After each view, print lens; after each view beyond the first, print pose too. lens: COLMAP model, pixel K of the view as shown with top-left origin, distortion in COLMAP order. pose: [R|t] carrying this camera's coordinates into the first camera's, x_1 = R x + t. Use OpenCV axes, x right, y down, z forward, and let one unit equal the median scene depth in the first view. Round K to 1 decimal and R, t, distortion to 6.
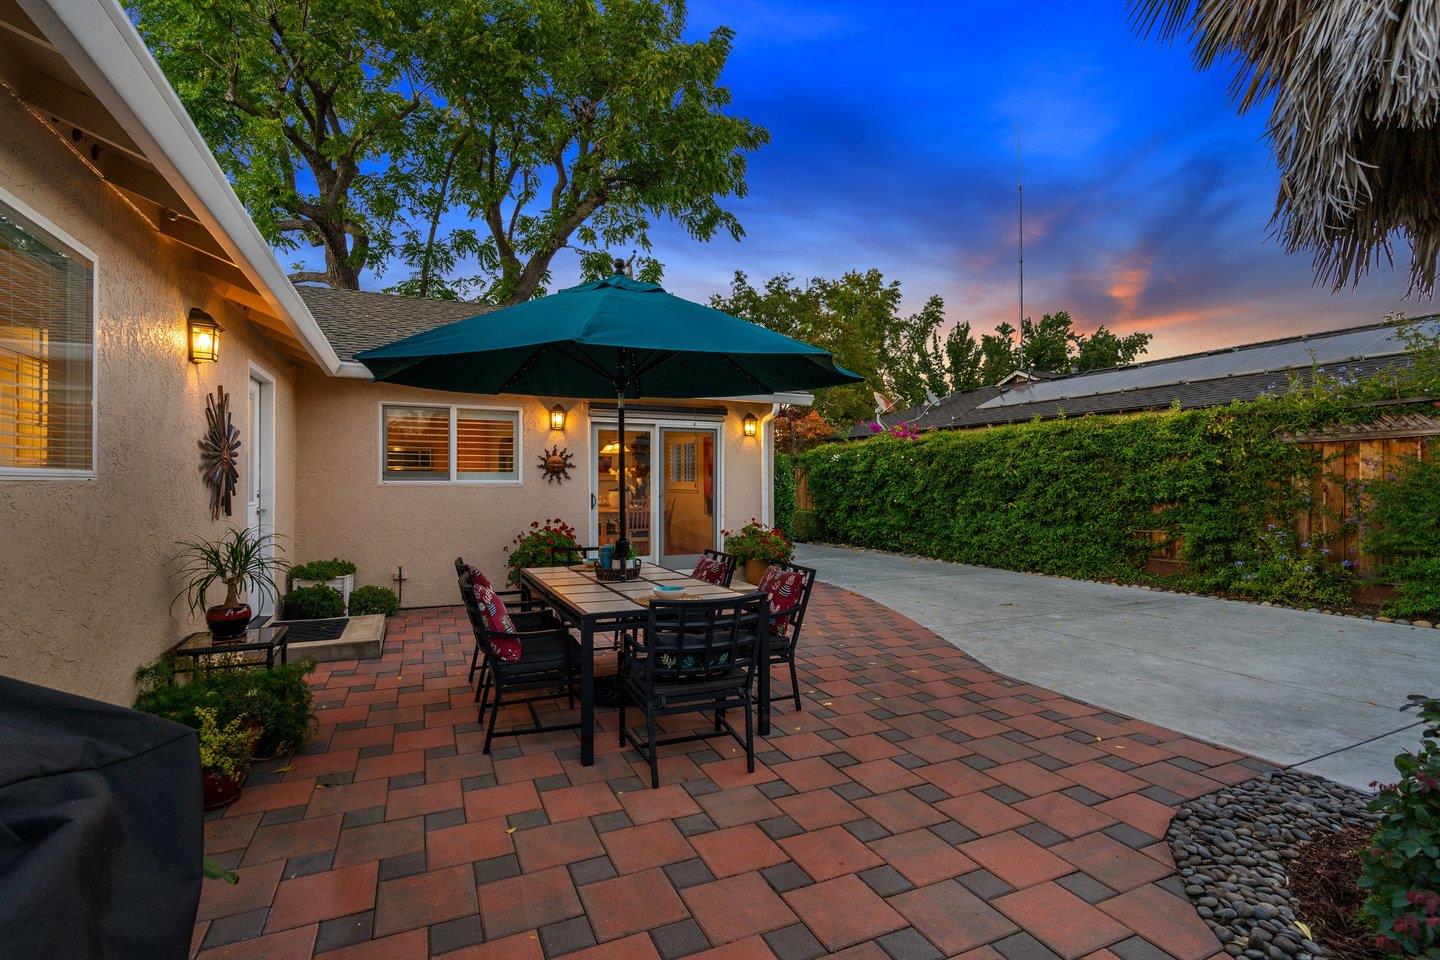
lens RADIAL K [[661.0, 0, 713.2], [0, 661.0, 480.9], [0, 0, 1]] dist [-0.000110, -0.000038]
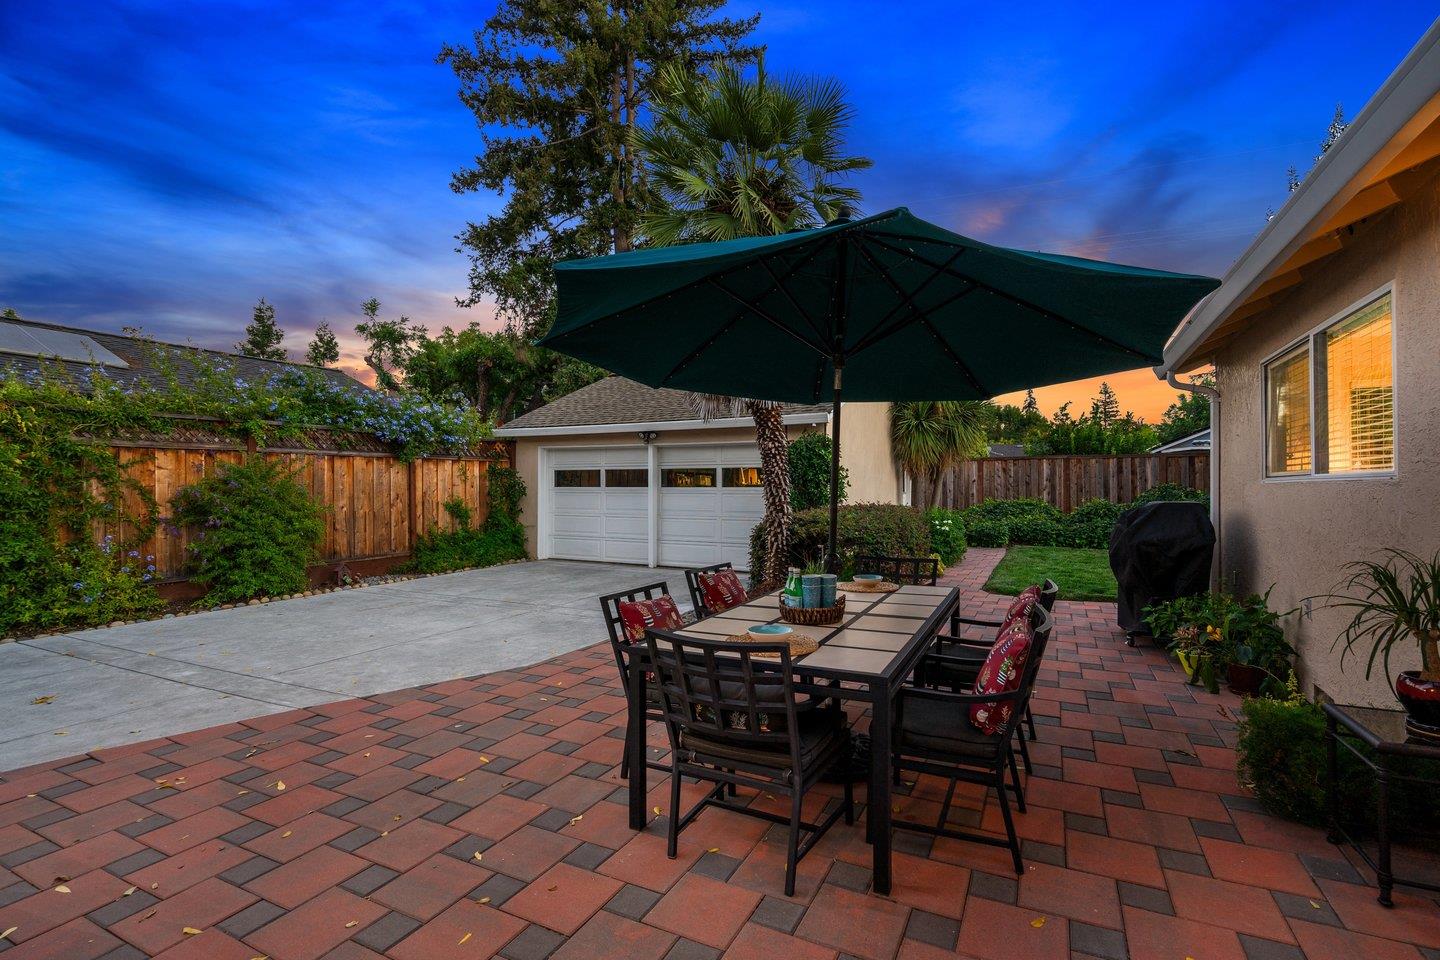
lens RADIAL K [[661.0, 0, 713.2], [0, 661.0, 480.9], [0, 0, 1]] dist [-0.000110, -0.000038]
pose [[-0.633420, 0.007309, 0.773774, -0.410002], [0.002032, 0.999968, -0.007782, 0.000165], [-0.773806, -0.003357, -0.633414, 1.009335]]
